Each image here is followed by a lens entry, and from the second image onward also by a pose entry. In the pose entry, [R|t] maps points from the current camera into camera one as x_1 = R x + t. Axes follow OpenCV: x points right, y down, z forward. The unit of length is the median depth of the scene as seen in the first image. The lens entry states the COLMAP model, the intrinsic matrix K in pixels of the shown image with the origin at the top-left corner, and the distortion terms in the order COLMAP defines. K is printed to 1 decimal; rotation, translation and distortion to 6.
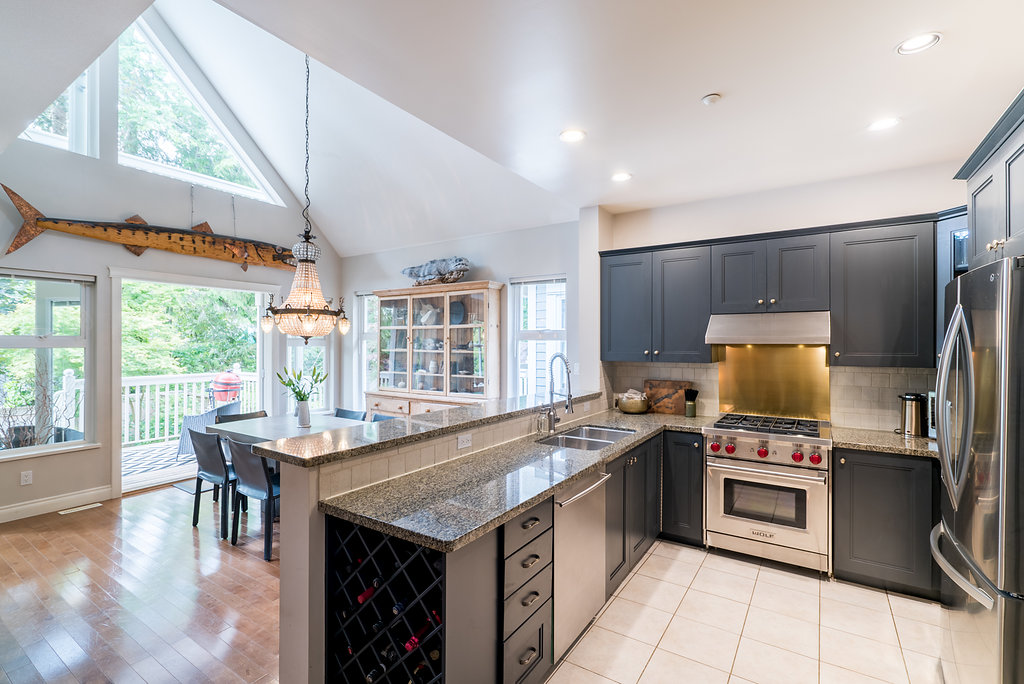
lens RADIAL K [[465.1, 0, 512.1], [0, 465.1, 343.8], [0, 0, 1]] dist [-0.006896, 0.002076]
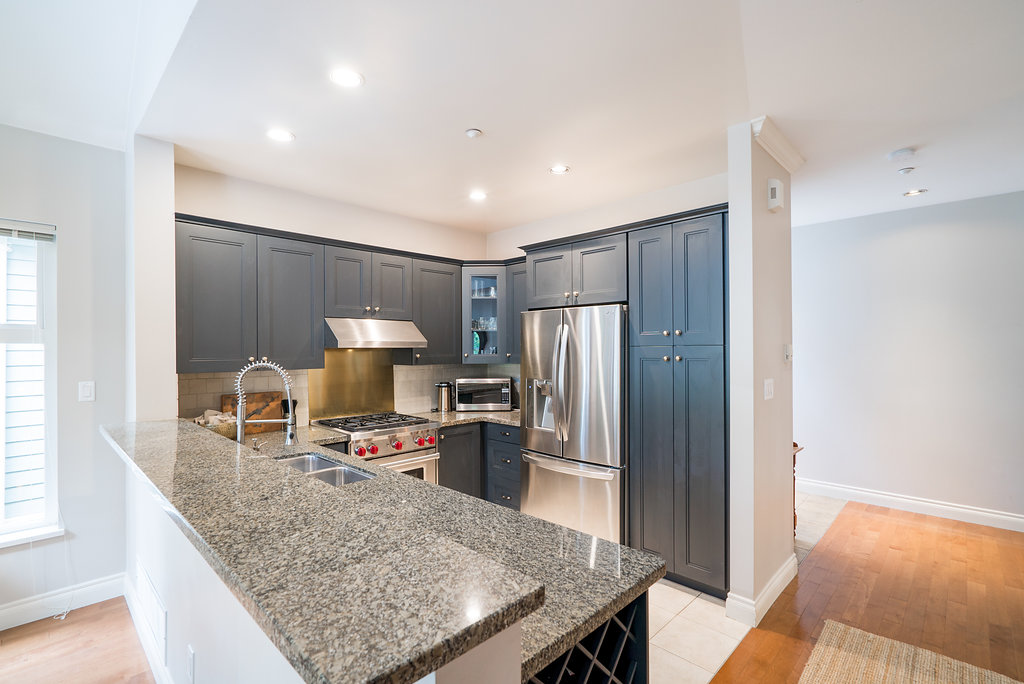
lens RADIAL K [[465.1, 0, 513.4], [0, 465.1, 345.9], [0, 0, 1]] dist [-0.006896, 0.002076]
pose [[0.191689, 0.003471, 0.981450, -0.381386], [0.005782, 0.999972, -0.004666, 0.002095], [-0.981439, 0.006569, 0.191664, 0.389397]]
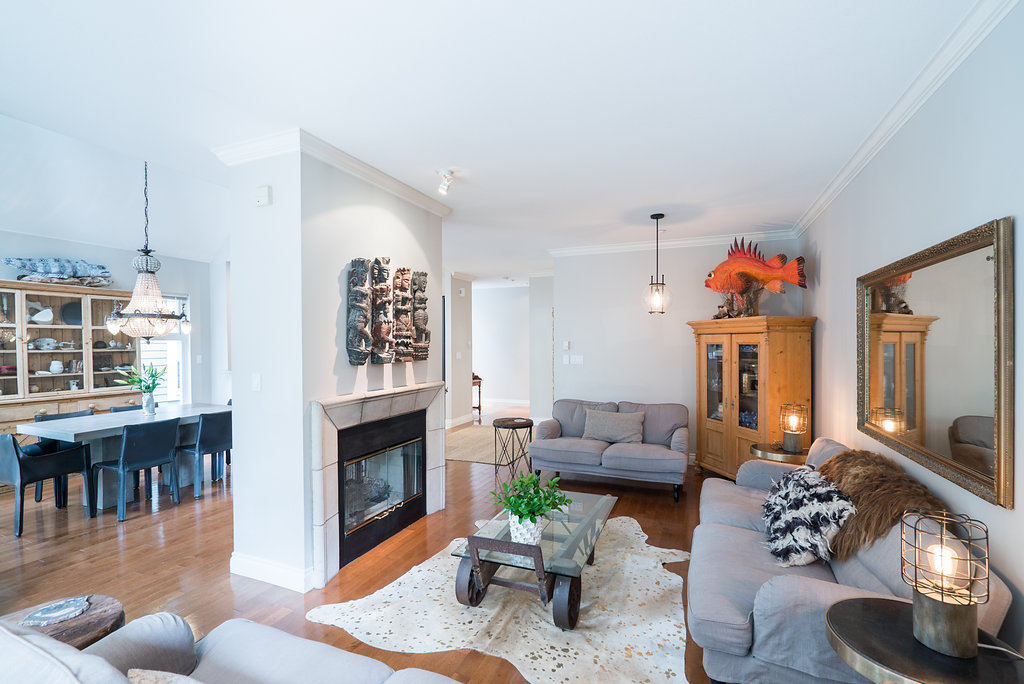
lens RADIAL K [[465.1, 0, 510.6], [0, 465.1, 344.9], [0, 0, 1]] dist [-0.006896, 0.002076]
pose [[-0.193062, -0.008638, 0.981148, -1.736086], [0.005521, 0.999936, 0.009890, -0.002312], [-0.981171, 0.007327, -0.193002, 0.331497]]
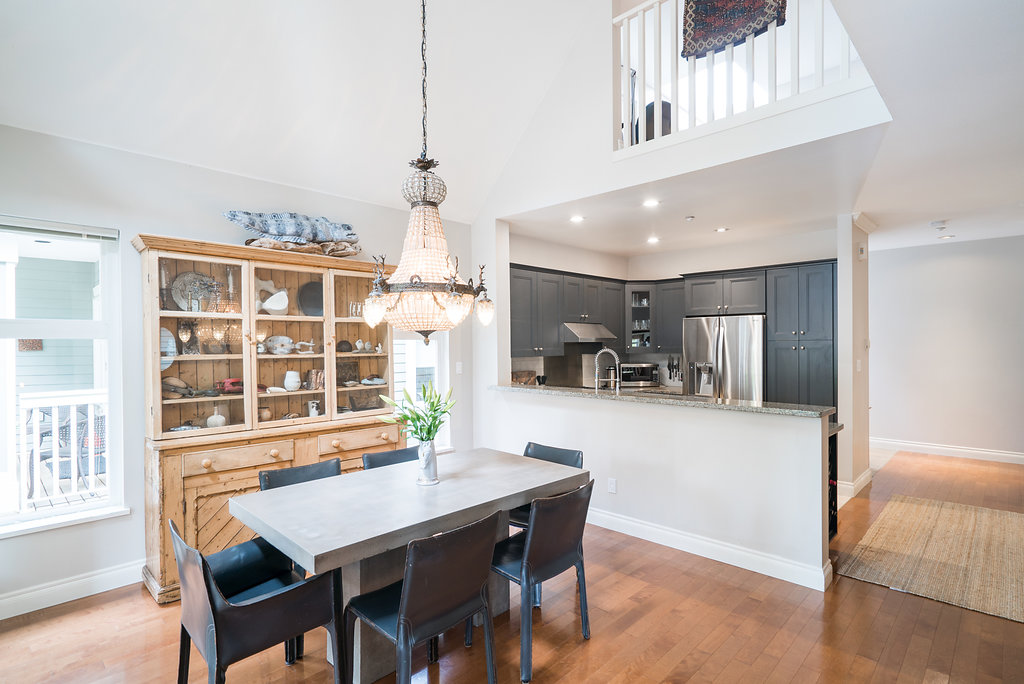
lens RADIAL K [[509.7, 0, 510.9], [0, 509.7, 345.1], [0, 0, 1]] dist [0.001904, -0.000383]
pose [[0.190029, -0.006066, 0.981760, -1.056581], [0.008291, 0.999955, 0.004573, 0.000172], [-0.981743, 0.007271, 0.190071, 0.760707]]
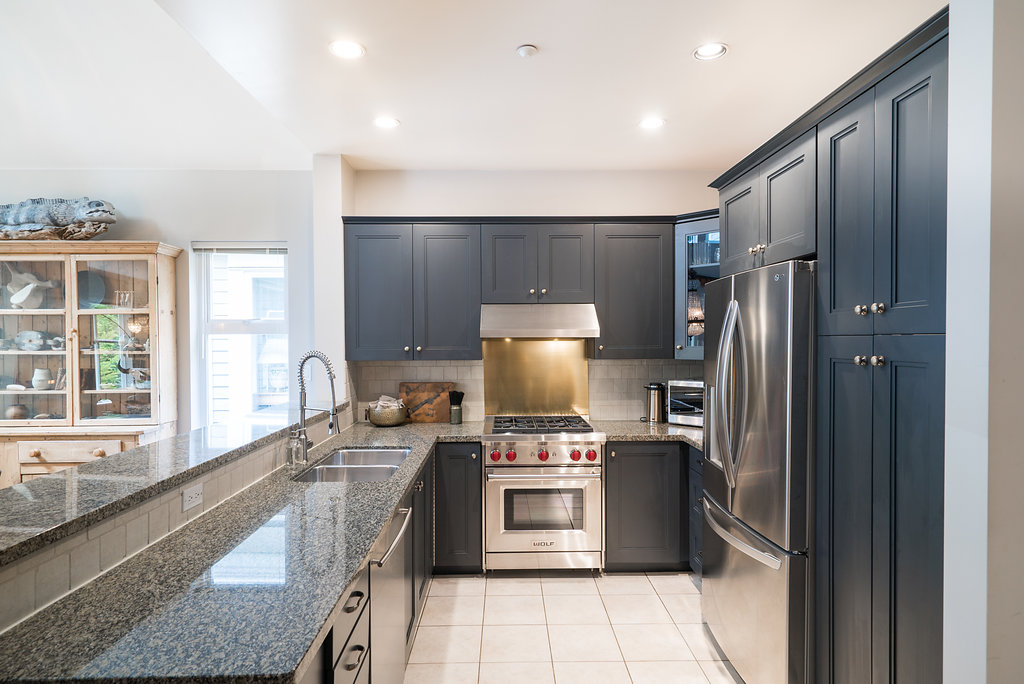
lens RADIAL K [[562.8, 0, 512.2], [0, 562.8, 347.1], [0, 0, 1]] dist [0.002647, 0.002234]
pose [[0.825379, -0.014323, 0.564397, -0.105131], [0.005703, 0.999839, 0.017033, 0.000054], [-0.564550, -0.010840, 0.825328, 0.087417]]
